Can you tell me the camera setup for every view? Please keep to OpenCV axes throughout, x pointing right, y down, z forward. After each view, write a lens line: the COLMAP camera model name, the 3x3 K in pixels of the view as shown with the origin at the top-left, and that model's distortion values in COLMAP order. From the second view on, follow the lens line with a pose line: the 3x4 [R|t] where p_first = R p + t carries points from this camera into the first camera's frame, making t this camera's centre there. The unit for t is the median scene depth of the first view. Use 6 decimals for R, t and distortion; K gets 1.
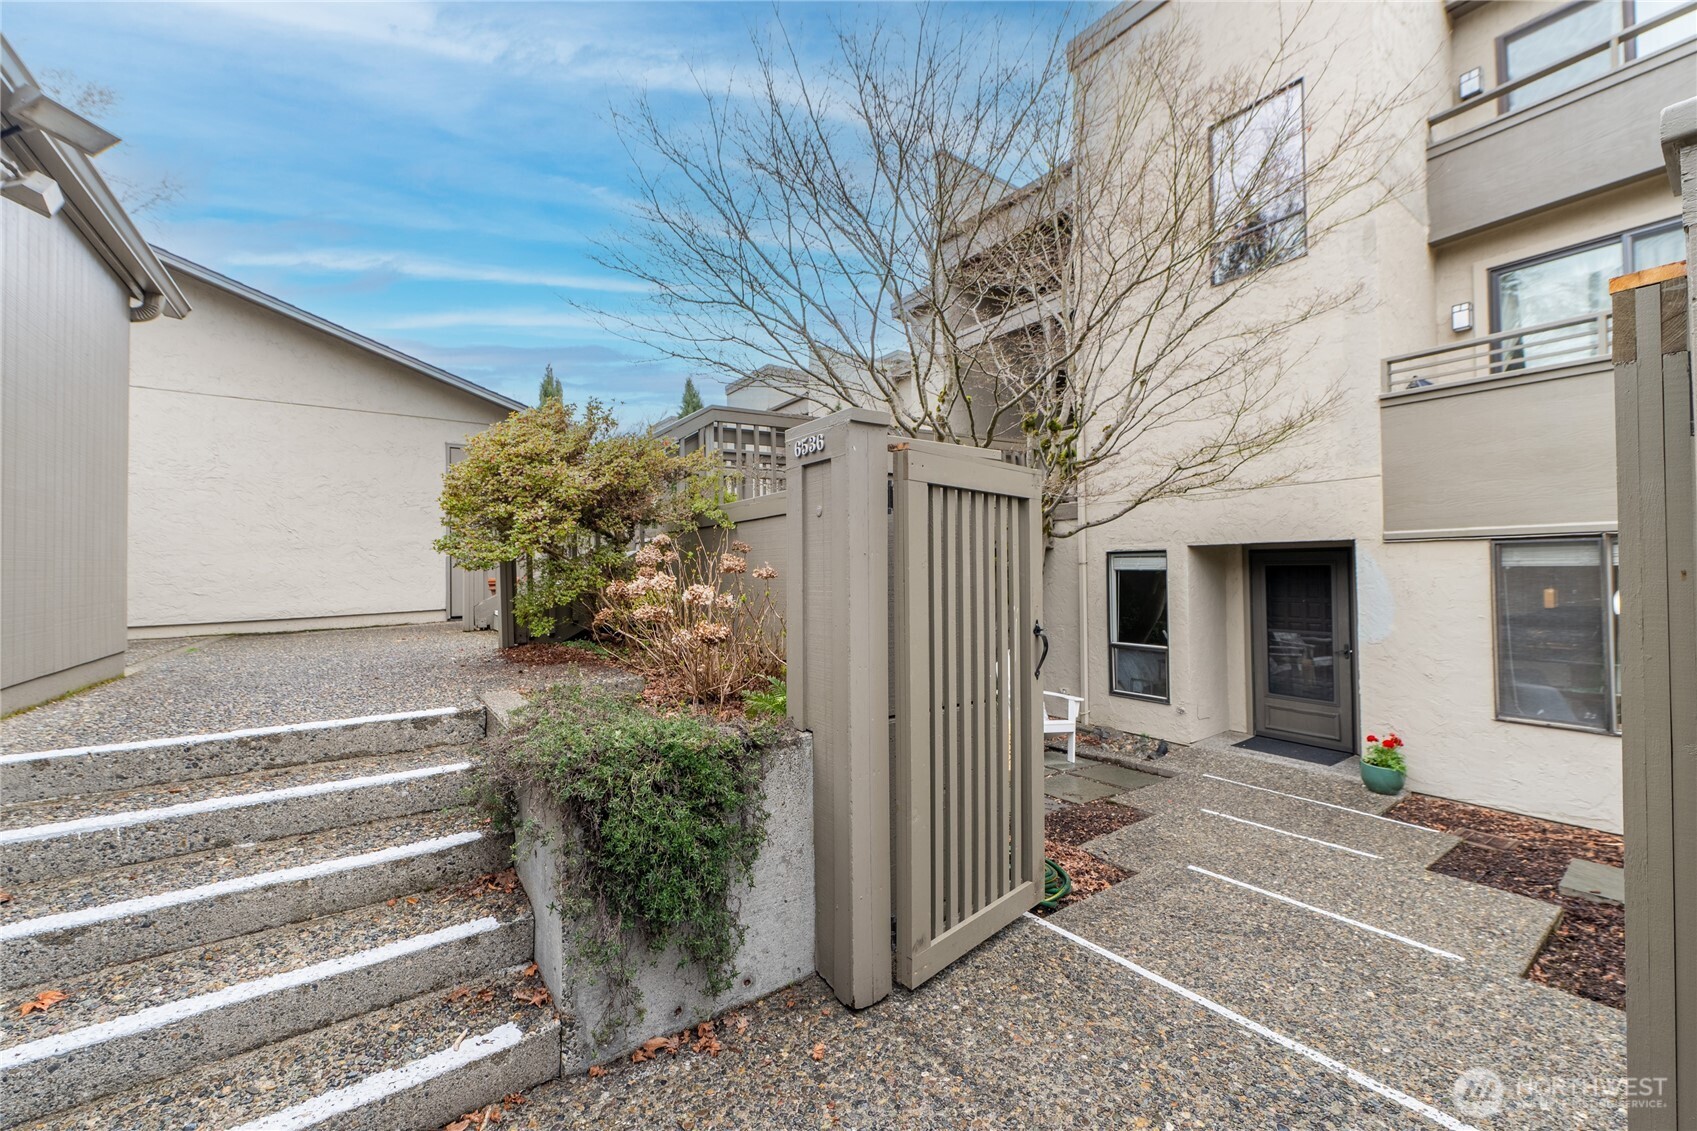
lens RADIAL K [[662.4, 0, 848.9], [0, 662.4, 562.2], [0, 0, 1]] dist [0.000298, -0.002281]
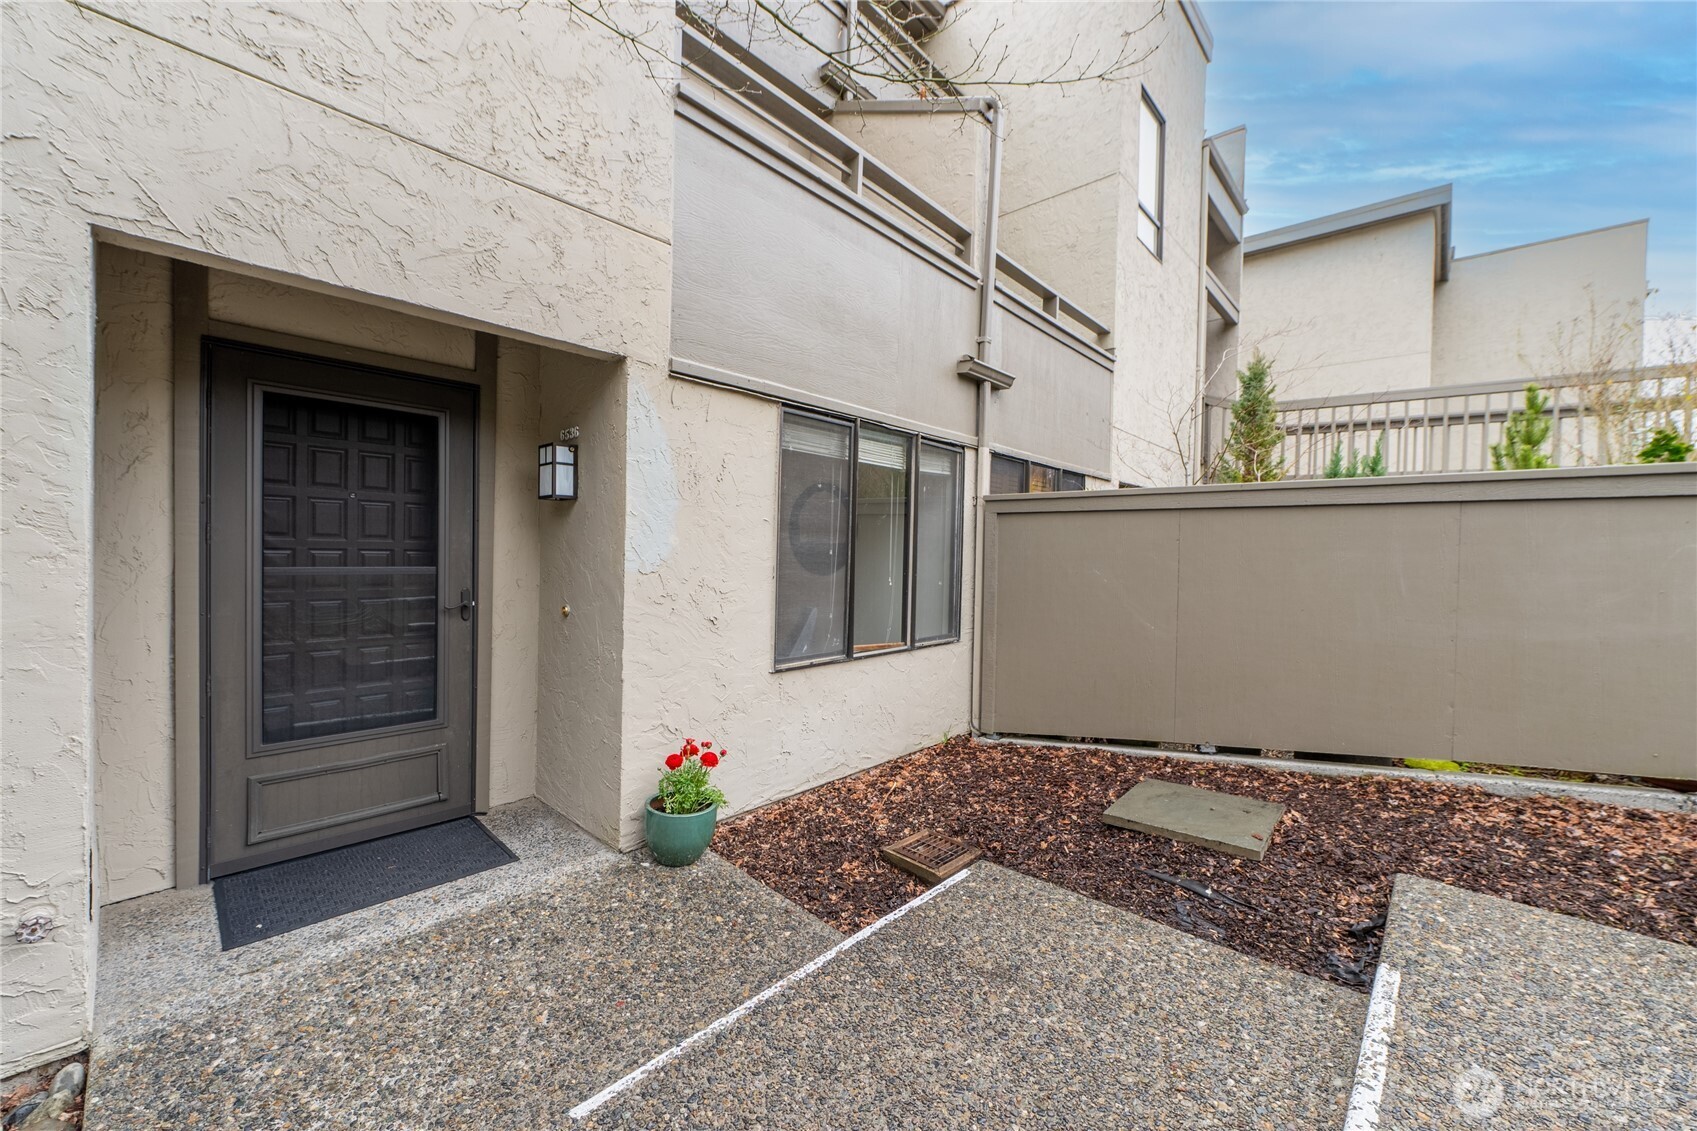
lens RADIAL K [[662.4, 0, 848.1], [0, 662.4, 556.8], [0, 0, 1]] dist [0.000298, -0.002281]
pose [[-0.213985, -0.003223, 0.976832, 0.275630], [-0.030379, 0.999533, -0.003357, 0.109780], [-0.976365, -0.030394, -0.213982, 0.978235]]
